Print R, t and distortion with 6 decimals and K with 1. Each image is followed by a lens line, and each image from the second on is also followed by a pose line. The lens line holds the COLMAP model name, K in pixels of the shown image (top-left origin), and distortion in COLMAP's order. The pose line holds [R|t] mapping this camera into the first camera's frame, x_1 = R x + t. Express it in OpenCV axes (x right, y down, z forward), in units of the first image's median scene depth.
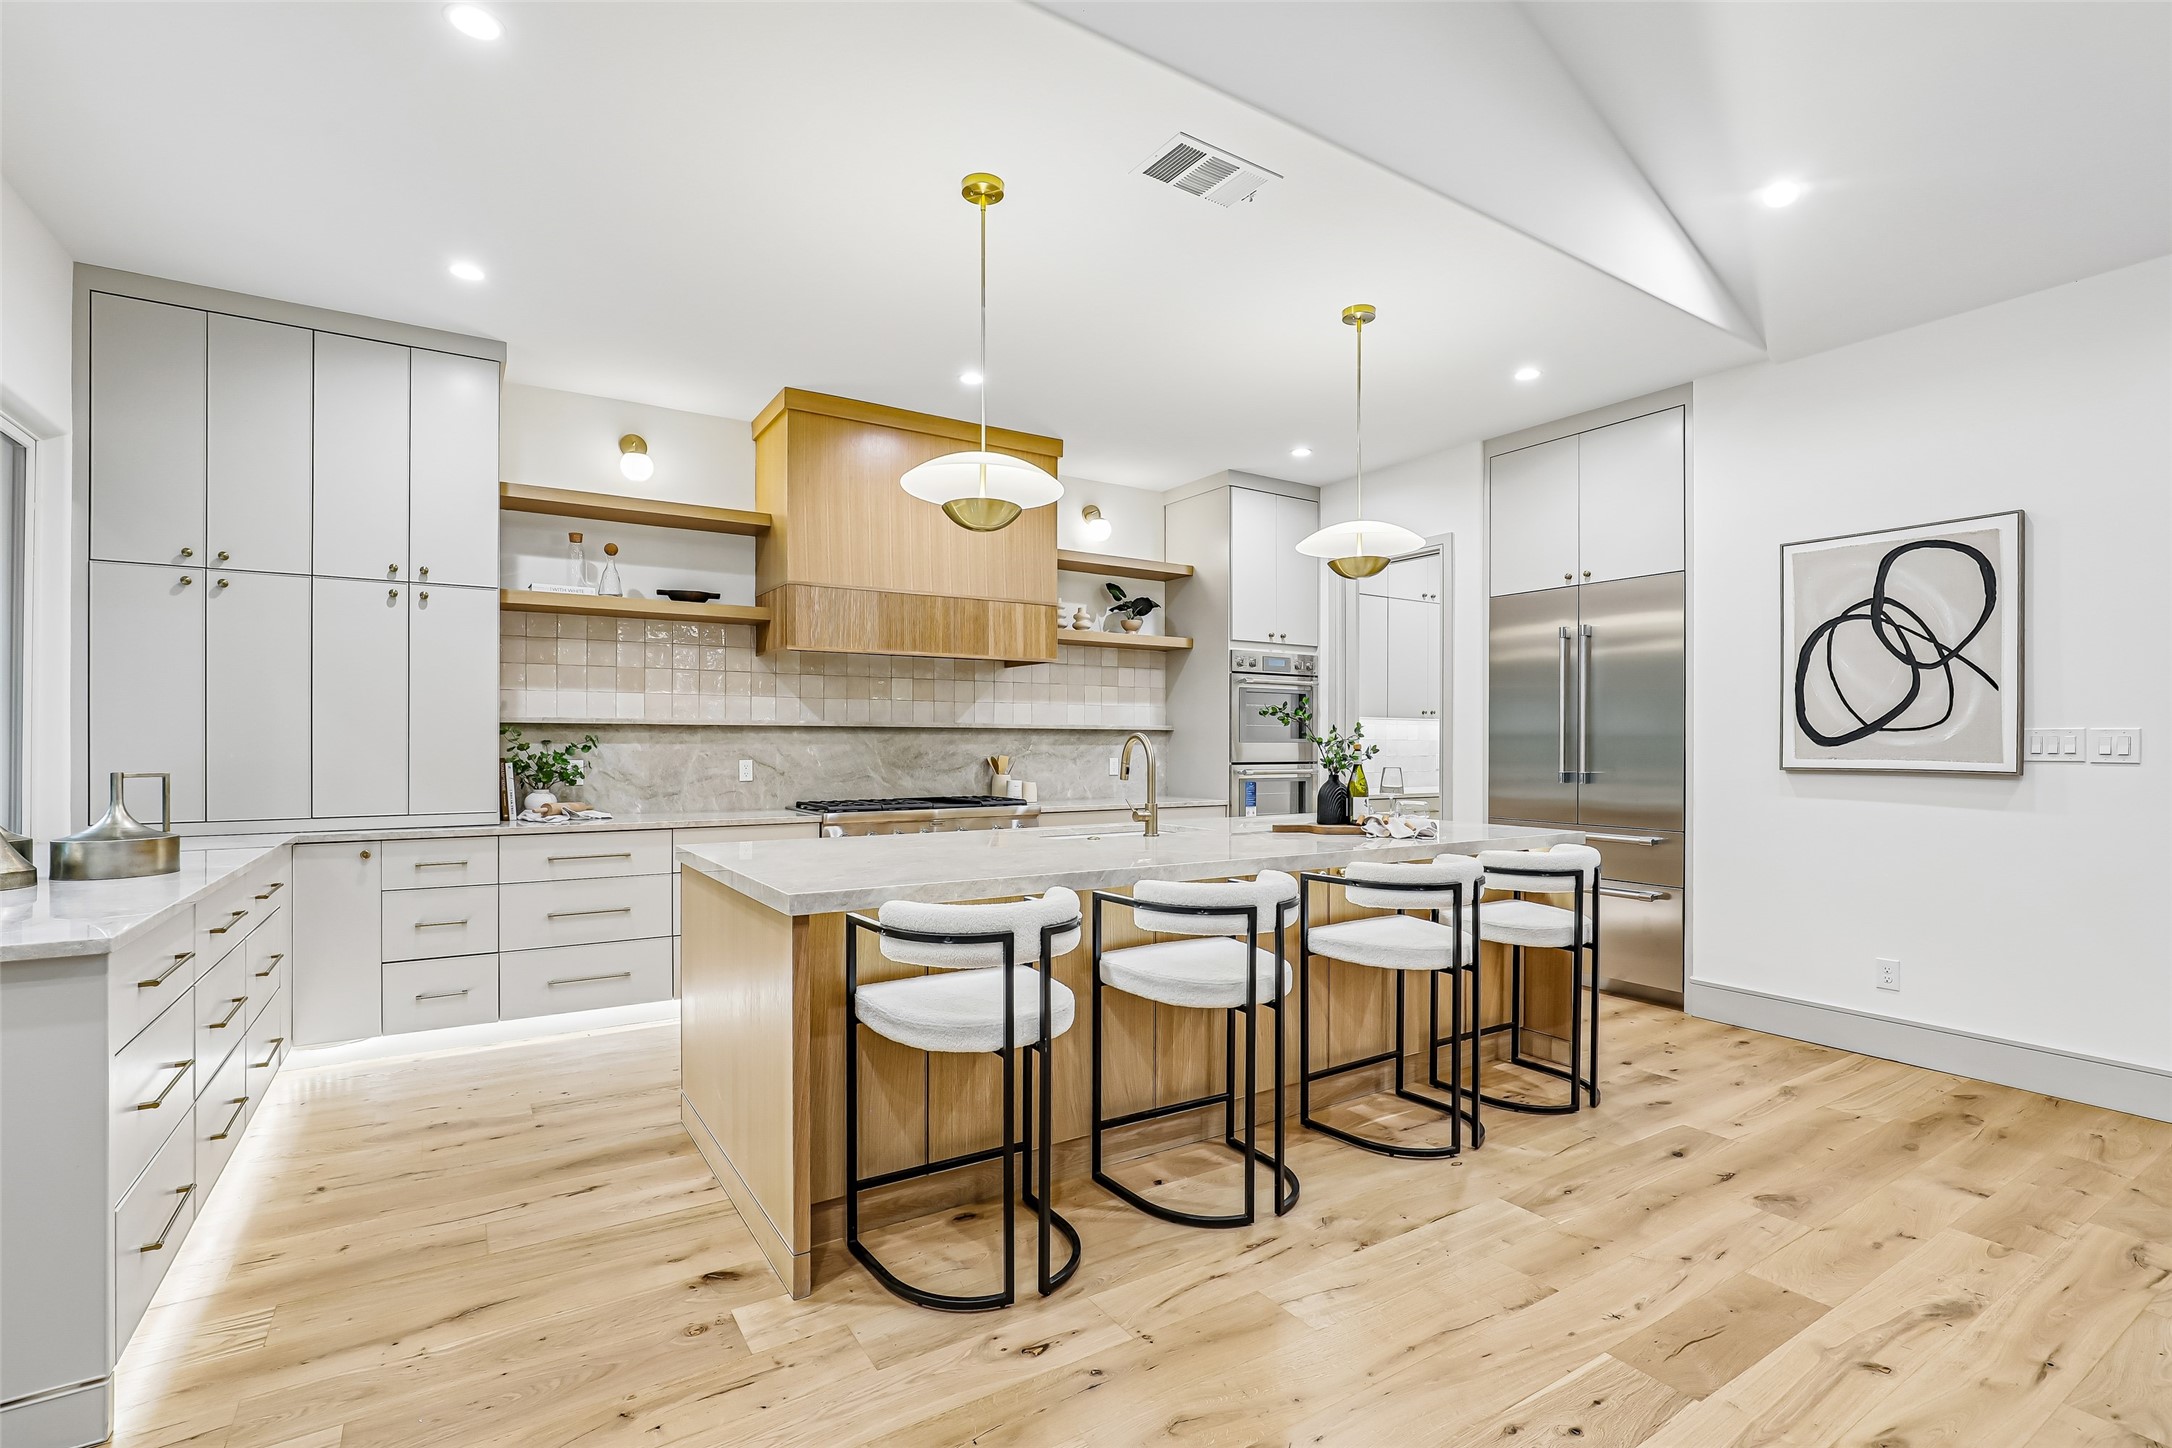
lens RADIAL K [[995.1, 0, 1087.4], [0, 995.1, 741.7], [0, 0, 1]] dist [-0.003193, 0.000755]
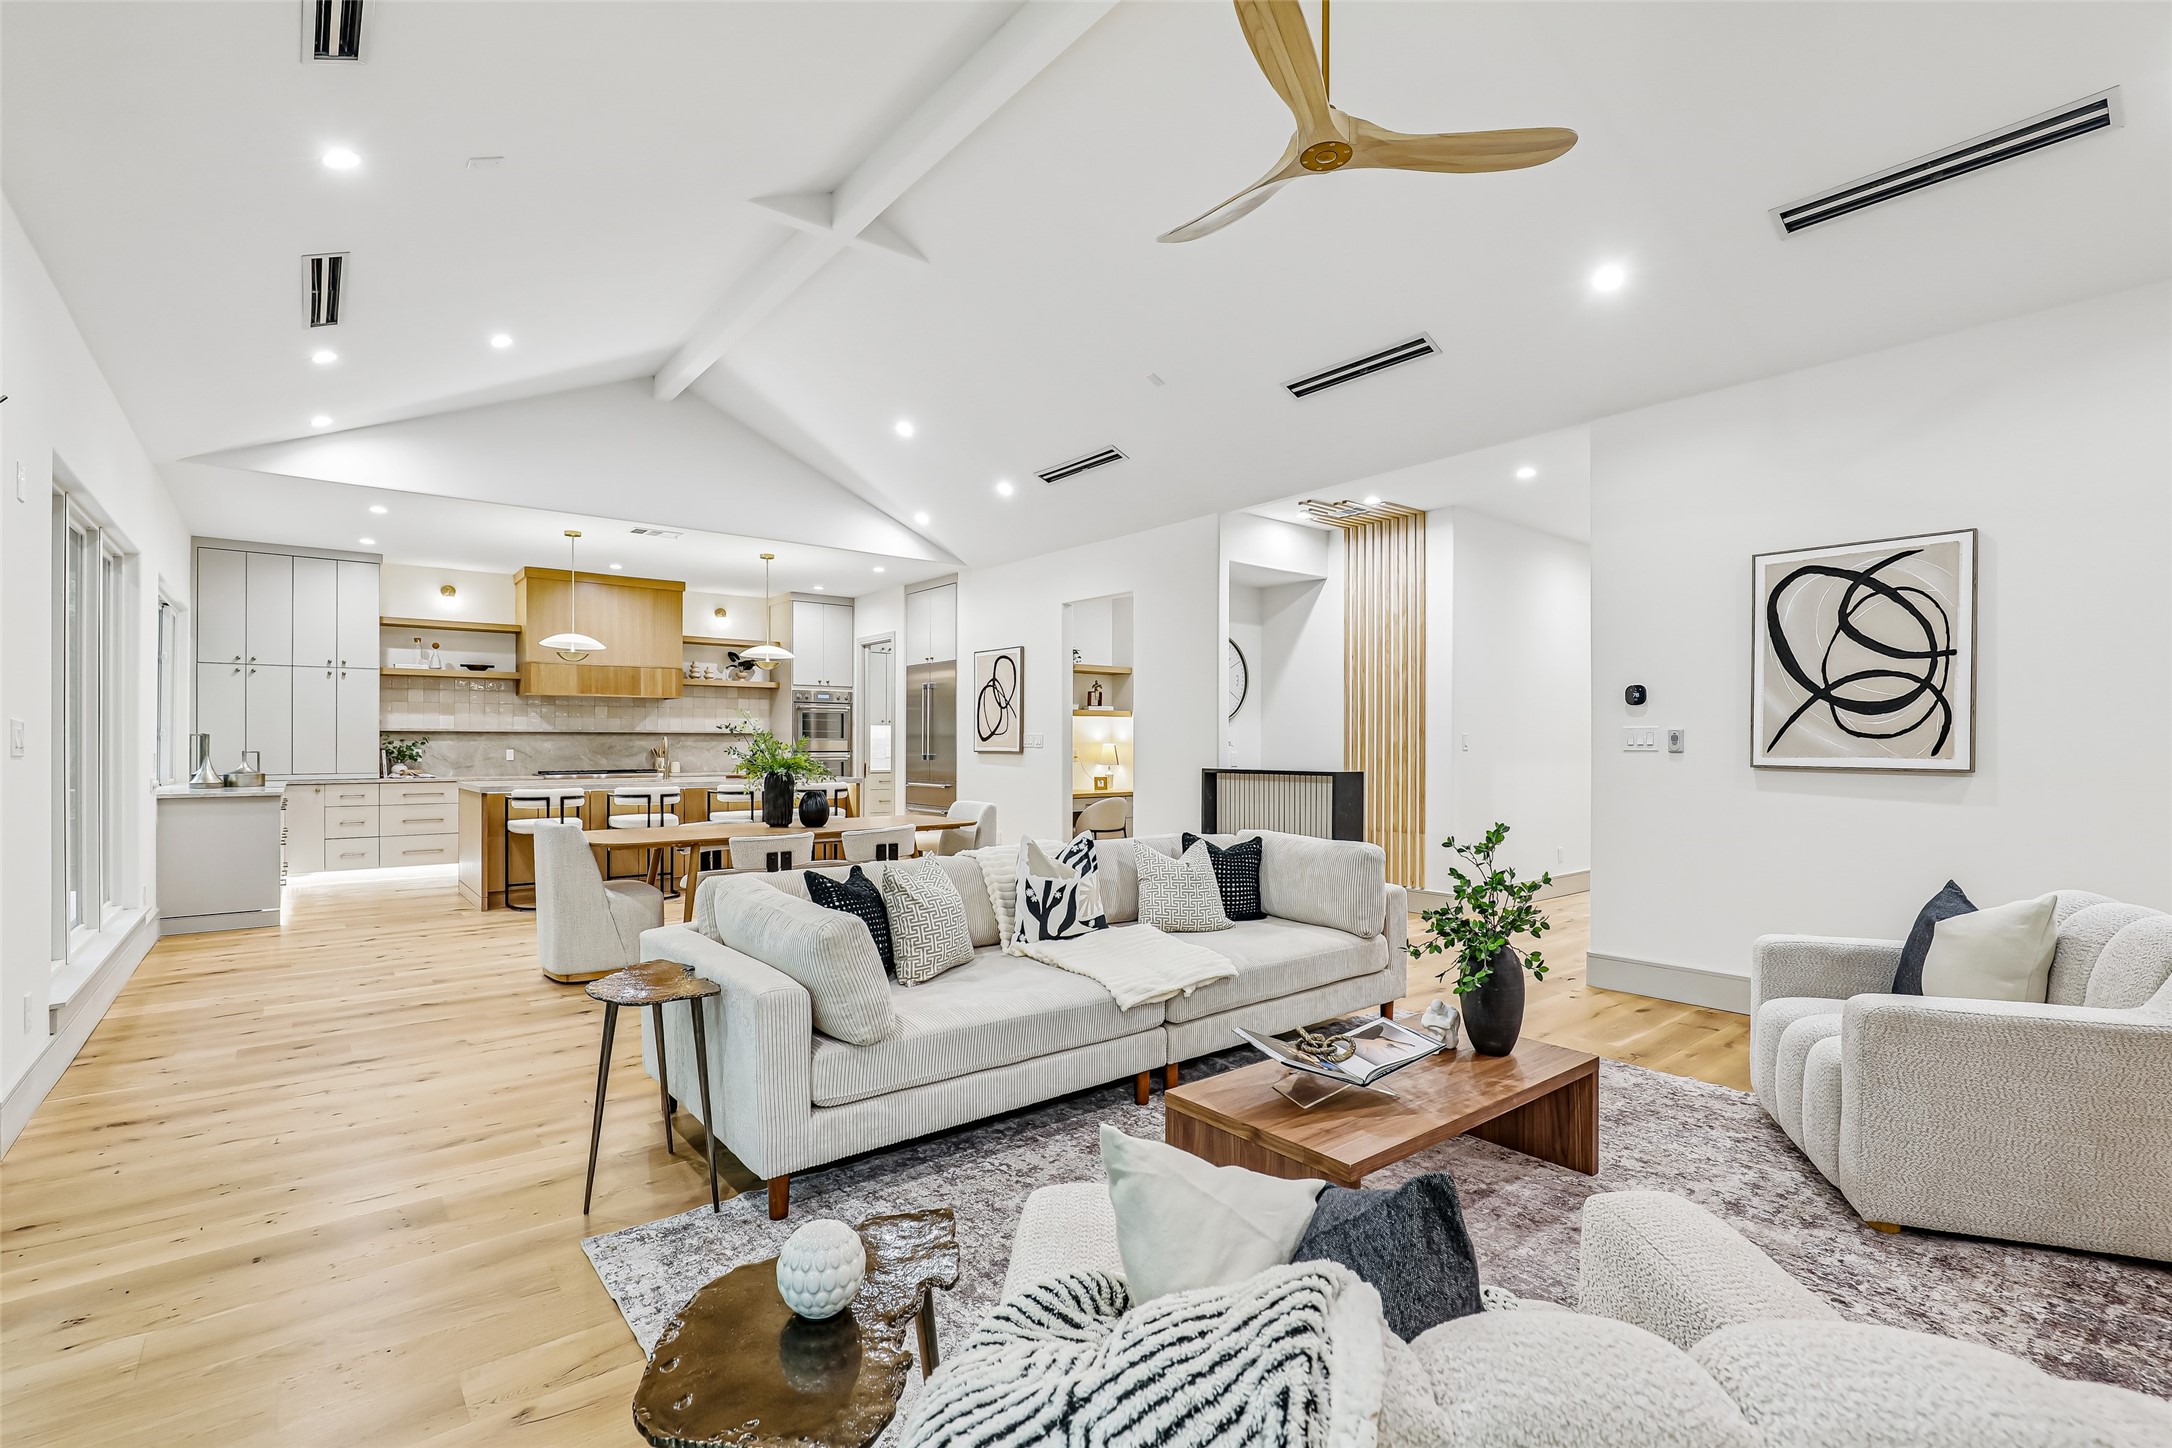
lens RADIAL K [[999.9, 0, 1088.2], [0, 999.9, 740.7], [0, 0, 1]] dist [-0.020573, 0.001446]
pose [[0.994627, -0.001286, 0.103517, 0.655972], [0.001383, 0.999999, -0.000867, 0.004797], [-0.103516, 0.001006, 0.994627, -1.186672]]
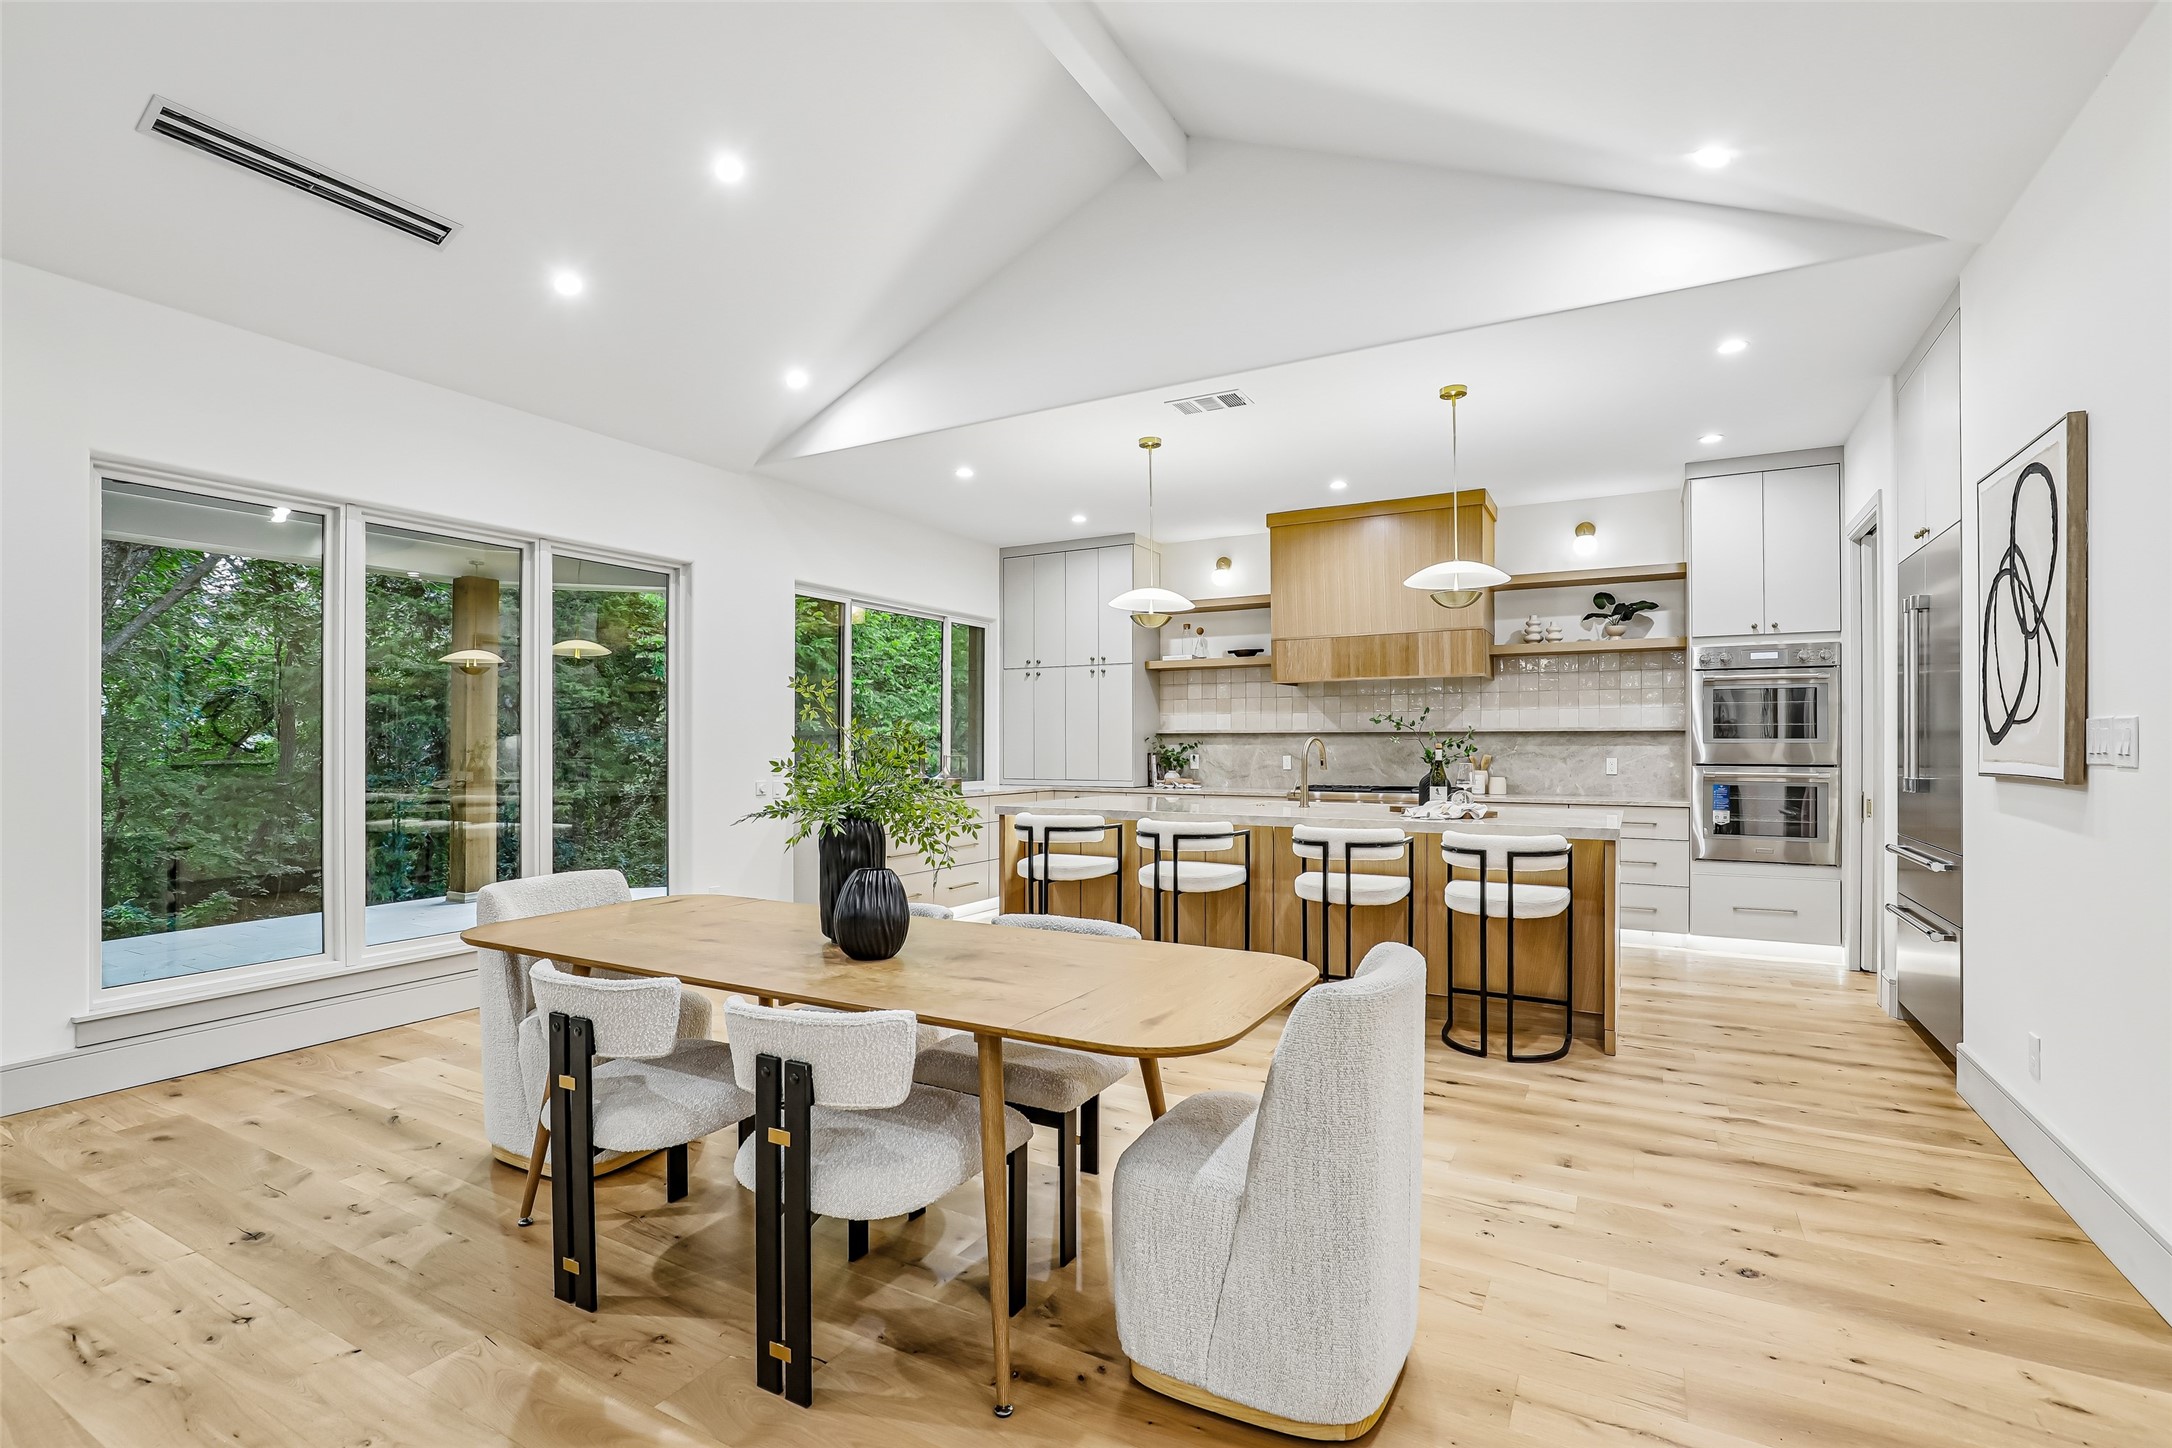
lens RADIAL K [[995.1, 0, 1087.4], [0, 995.1, 741.7], [0, 0, 1]] dist [-0.003193, 0.000755]
pose [[0.463318, -0.004332, -0.886182, 0.963374], [0.000189, 0.999989, -0.004789, 0.005175], [0.886192, 0.002052, 0.463313, 0.032876]]
